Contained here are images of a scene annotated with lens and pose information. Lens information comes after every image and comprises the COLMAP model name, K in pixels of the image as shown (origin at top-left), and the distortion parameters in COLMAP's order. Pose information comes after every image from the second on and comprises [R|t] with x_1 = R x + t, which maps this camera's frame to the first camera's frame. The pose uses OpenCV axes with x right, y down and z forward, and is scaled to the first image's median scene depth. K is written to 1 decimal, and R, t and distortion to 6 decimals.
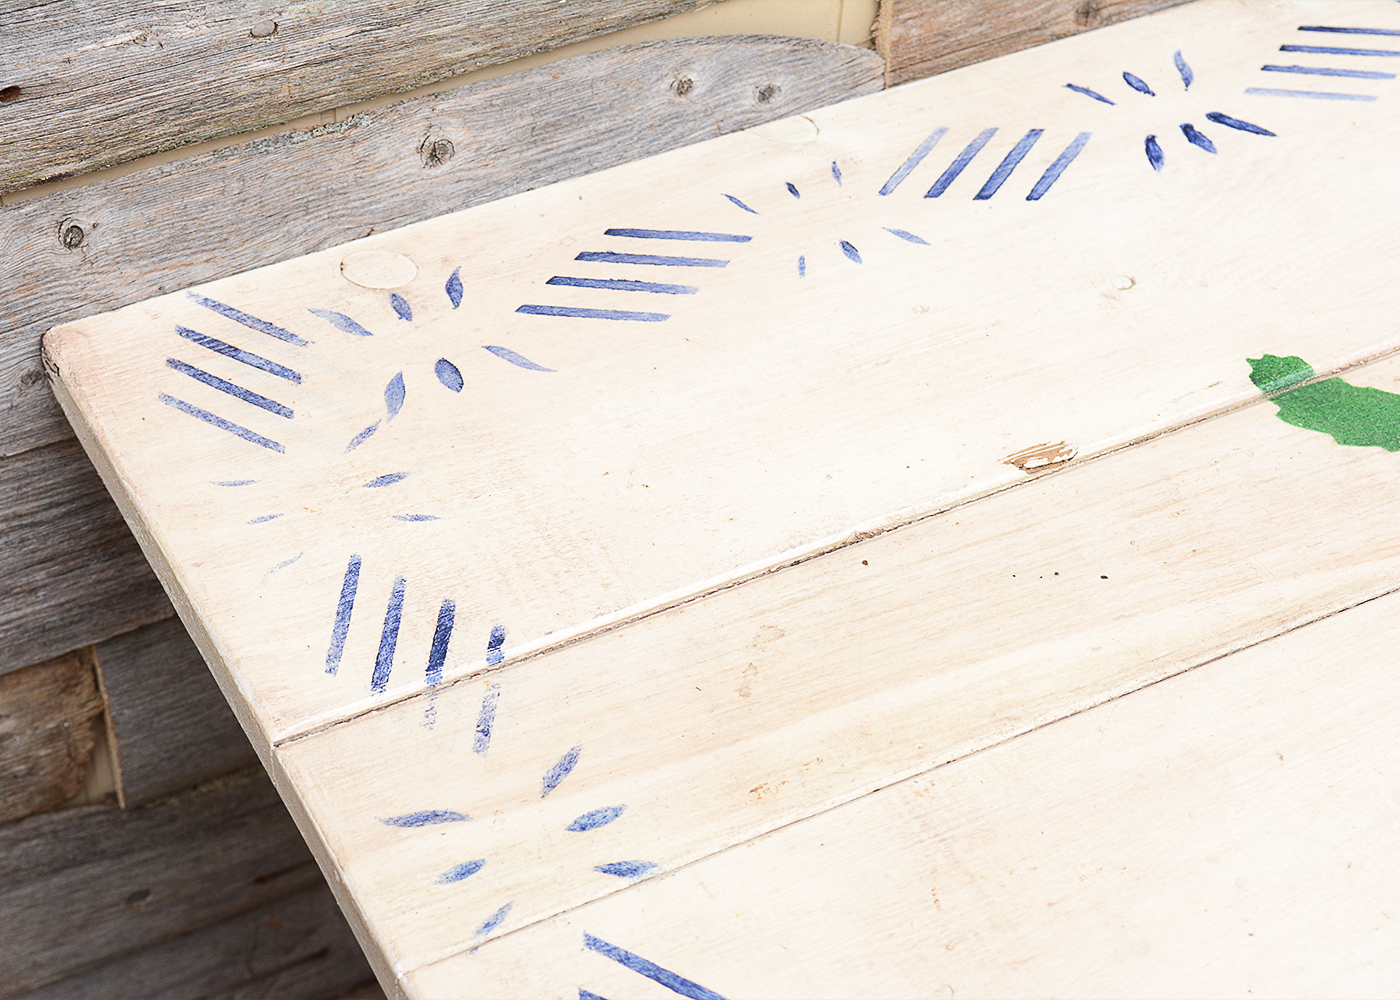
lens RADIAL K [[2670.1, 0, 698.9], [0, 2670.1, 499.4], [0, 0, 1]] dist [0.013415, 0.000000]
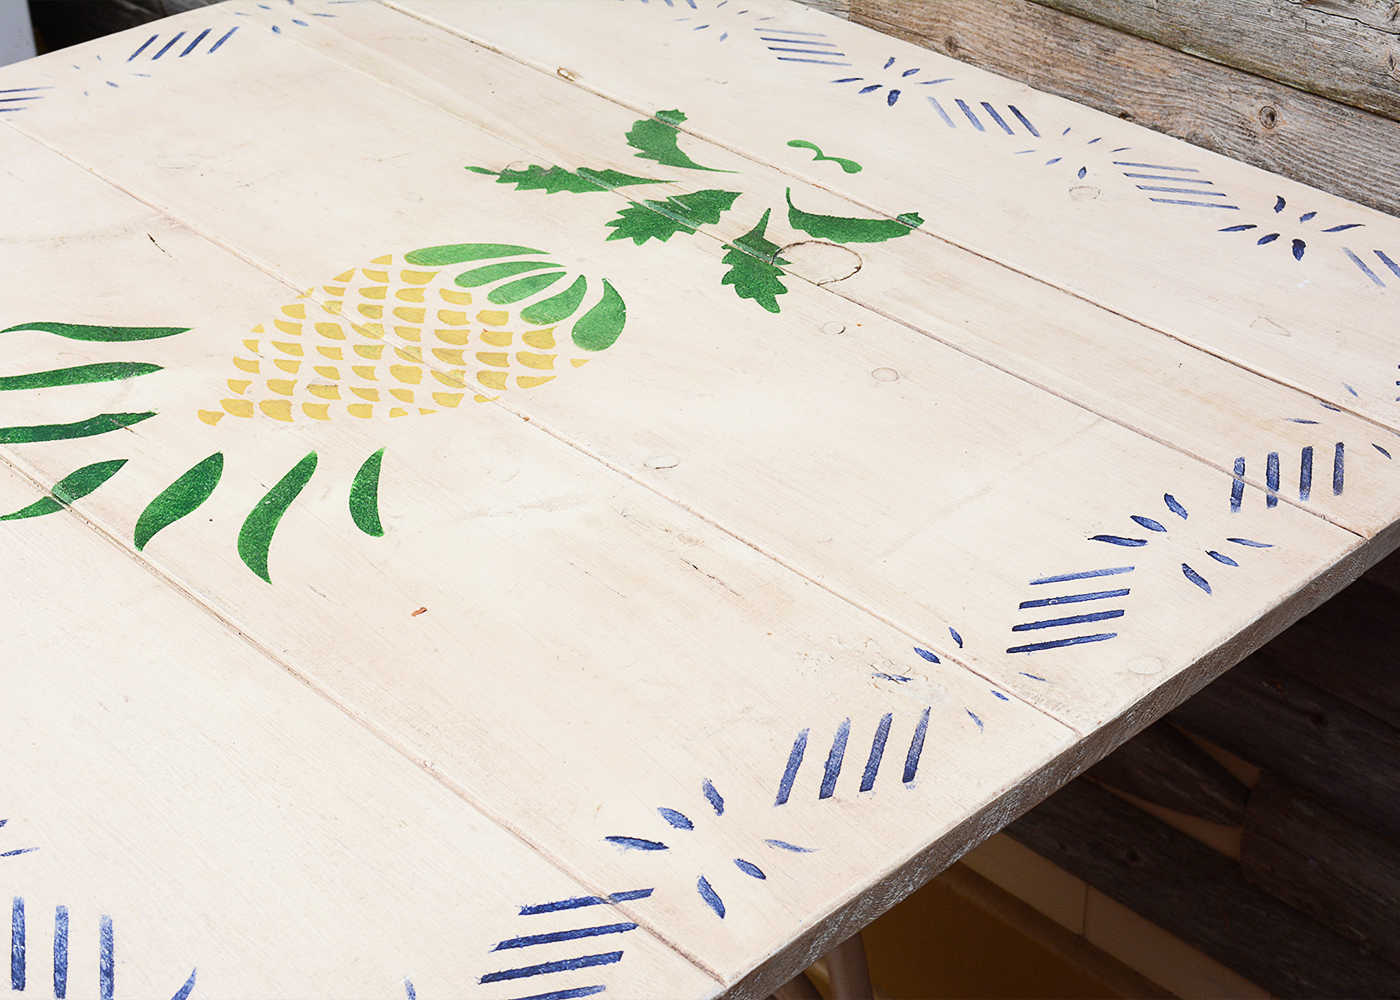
lens RADIAL K [[2437.3, 0, 699.1], [0, 2437.3, 502.1], [0, 0, 1]] dist [-0.012126, 0.000000]
pose [[0.273430, 0.482232, -0.832279, 1.667462], [-0.646781, 0.732619, 0.212000, -0.210563], [0.711977, 0.480335, 0.512218, 0.250839]]
